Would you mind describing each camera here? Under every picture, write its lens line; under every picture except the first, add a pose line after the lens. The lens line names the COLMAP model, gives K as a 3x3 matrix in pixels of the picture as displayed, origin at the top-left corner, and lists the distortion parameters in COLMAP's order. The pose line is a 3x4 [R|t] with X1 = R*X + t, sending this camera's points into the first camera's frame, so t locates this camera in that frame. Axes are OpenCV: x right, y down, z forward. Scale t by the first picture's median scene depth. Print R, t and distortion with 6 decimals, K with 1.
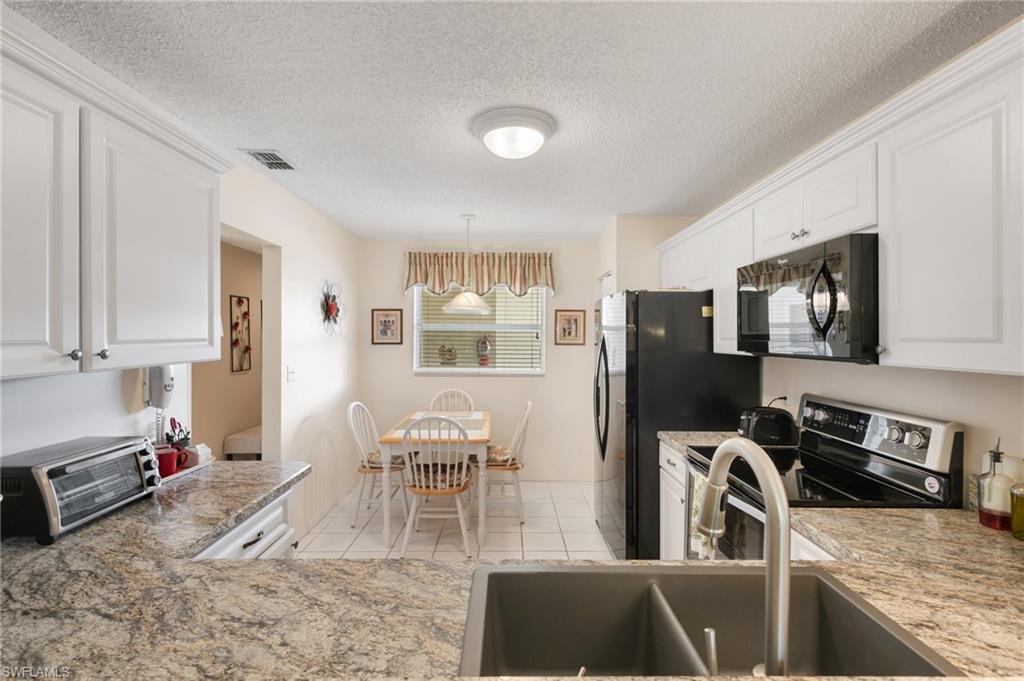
lens RADIAL K [[458.3, 0, 505.2], [0, 458.3, 342.0], [0, 0, 1]] dist [0.007202, -0.001237]
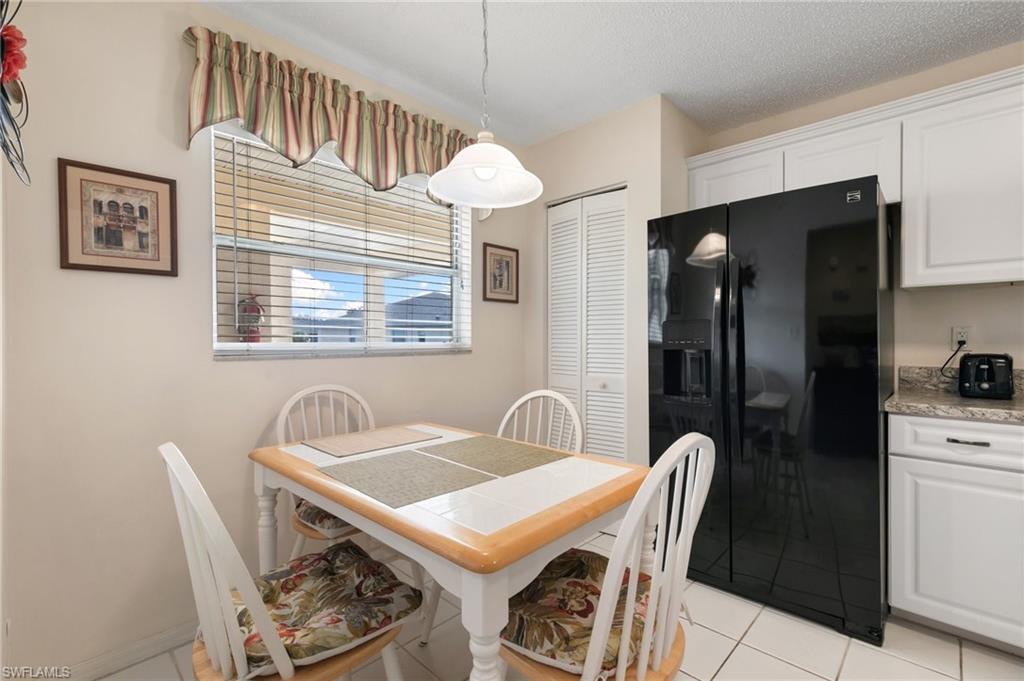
lens RADIAL K [[458.3, 0, 509.7], [0, 458.3, 338.8], [0, 0, 1]] dist [0.007202, -0.001237]
pose [[0.691502, -0.005945, 0.722350, -0.433031], [0.010867, 0.999939, -0.002173, 0.082870], [-0.722292, 0.009352, 0.691525, 0.778255]]
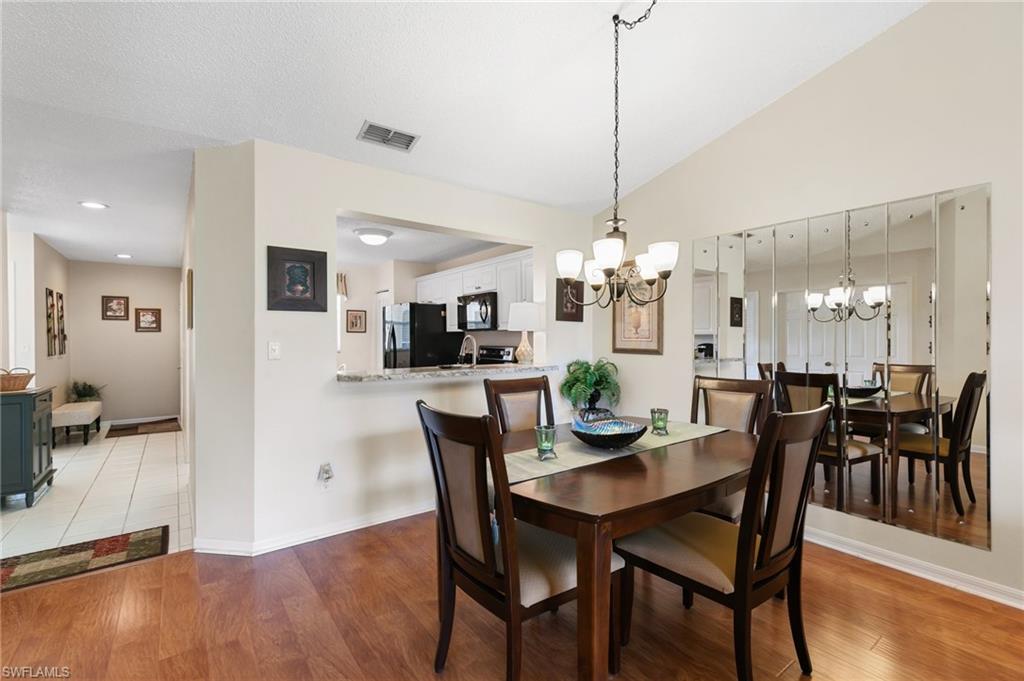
lens RADIAL K [[458.3, 0, 514.3], [0, 458.3, 340.5], [0, 0, 1]] dist [0.007202, -0.001237]
pose [[0.801716, -0.004281, 0.597690, -0.516267], [0.009642, 0.999937, -0.005770, 0.067800], [-0.597628, 0.010389, 0.801706, -0.830159]]
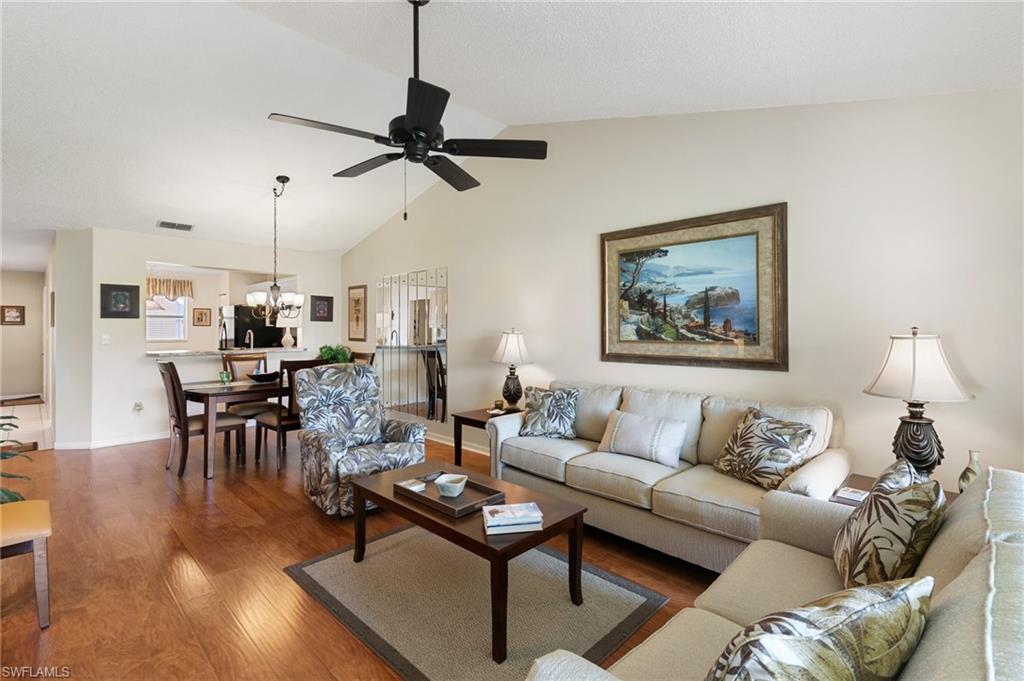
lens RADIAL K [[458.3, 0, 513.8], [0, 458.3, 334.2], [0, 0, 1]] dist [0.007202, -0.001237]
pose [[0.686087, -0.008824, 0.727466, -0.553939], [0.008036, 0.999957, 0.004550, 0.064007], [-0.727475, 0.002724, 0.686129, -1.980193]]
